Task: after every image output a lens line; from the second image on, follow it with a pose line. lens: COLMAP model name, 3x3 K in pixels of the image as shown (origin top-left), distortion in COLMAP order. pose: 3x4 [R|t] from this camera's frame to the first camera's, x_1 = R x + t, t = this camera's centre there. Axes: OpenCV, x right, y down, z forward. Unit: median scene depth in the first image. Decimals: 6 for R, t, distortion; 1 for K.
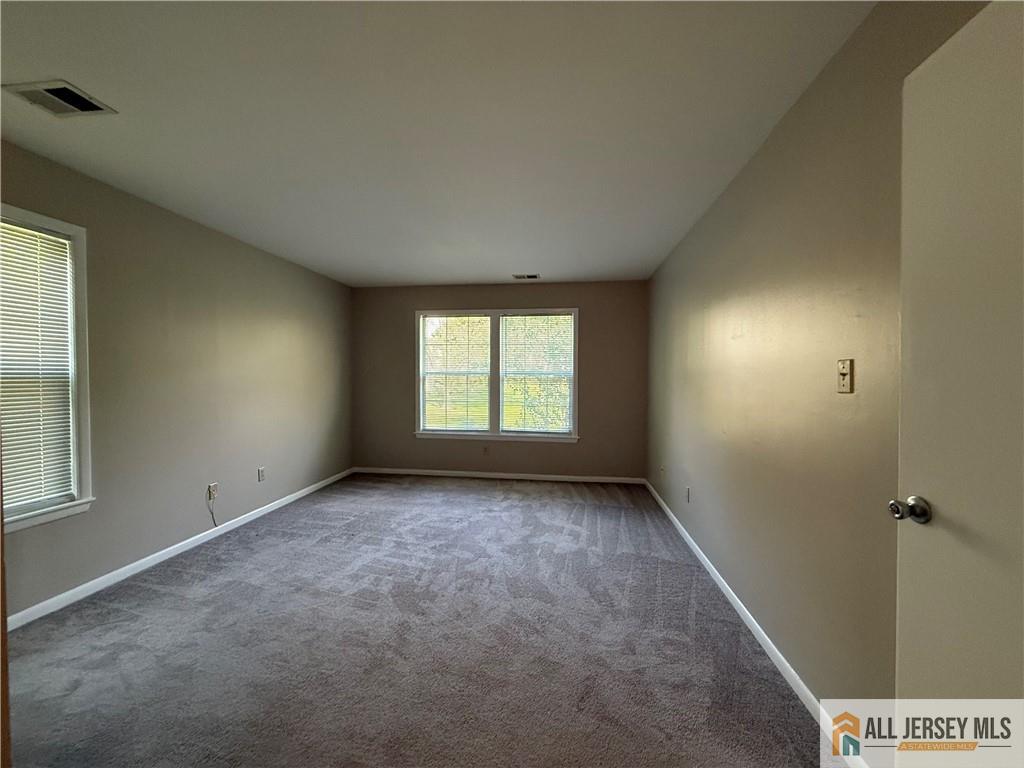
lens RADIAL K [[407.2, 0, 505.6], [0, 407.2, 382.0], [0, 0, 1]] dist [0.001403, -0.000178]
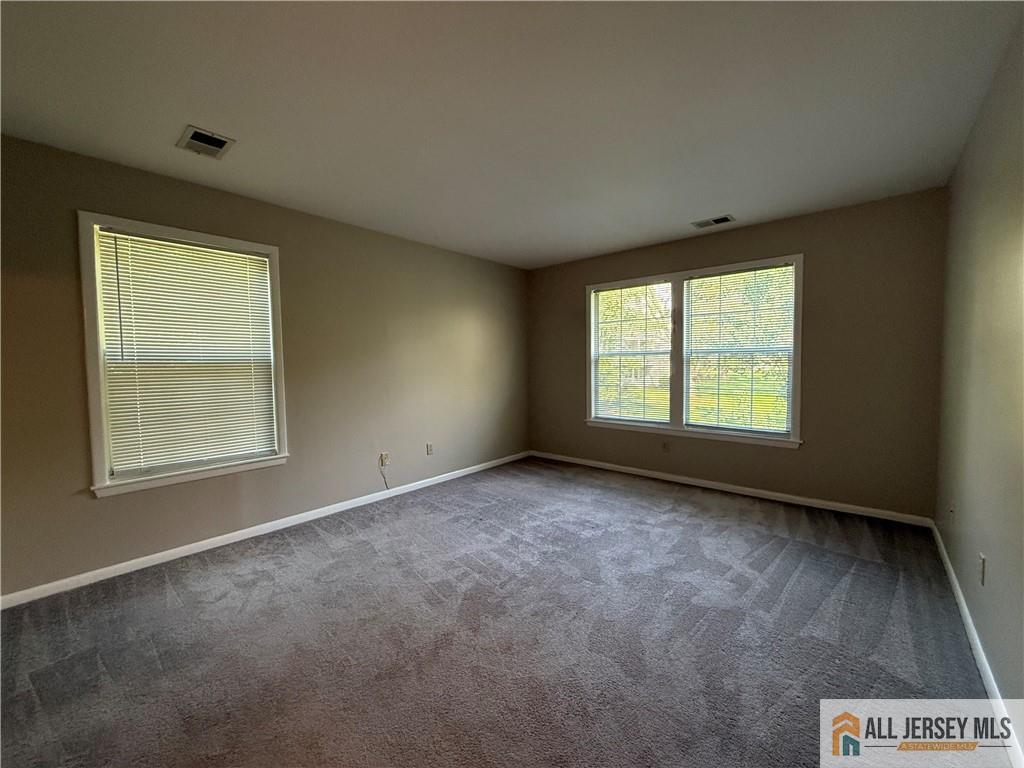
lens RADIAL K [[407.2, 0, 507.3], [0, 407.2, 382.3], [0, 0, 1]] dist [0.001403, -0.000178]
pose [[0.835268, 0.012350, -0.549704, 0.218447], [0.008445, 0.999342, 0.035284, 0.009661], [0.549778, -0.034114, 0.834614, 0.227818]]
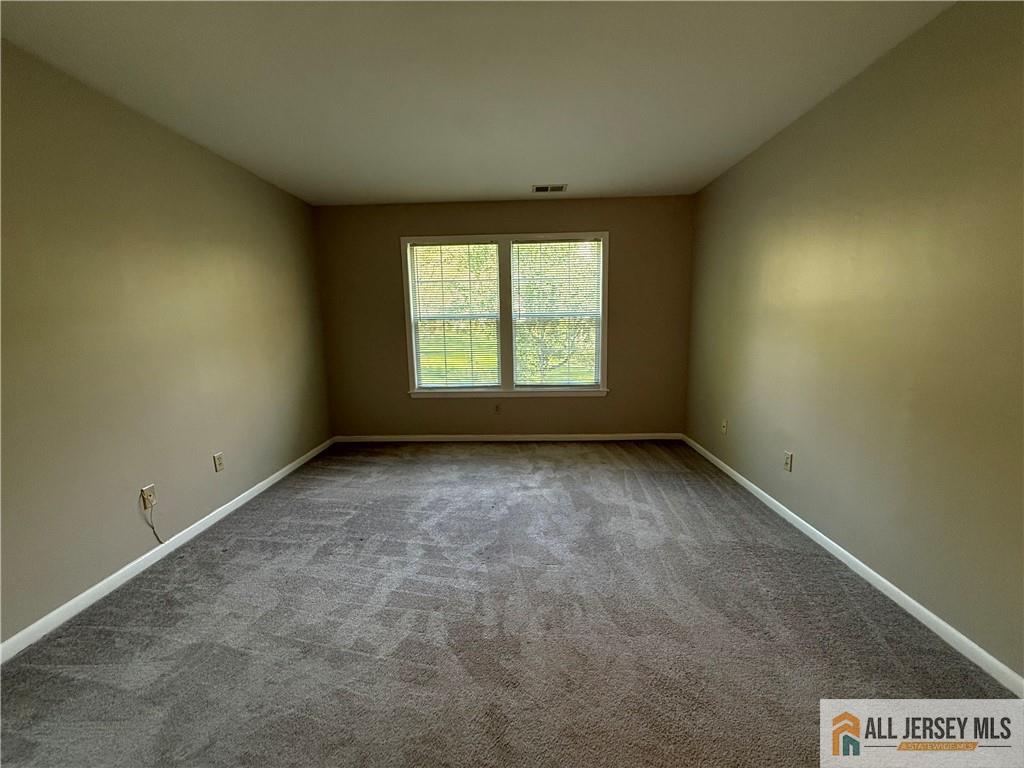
lens RADIAL K [[407.2, 0, 506.8], [0, 407.2, 383.3], [0, 0, 1]] dist [0.001403, -0.000178]
pose [[0.994213, -0.039773, 0.099796, -0.177432], [0.025581, 0.989869, 0.139657, -0.003449], [-0.104339, -0.136296, 0.985158, 0.284769]]
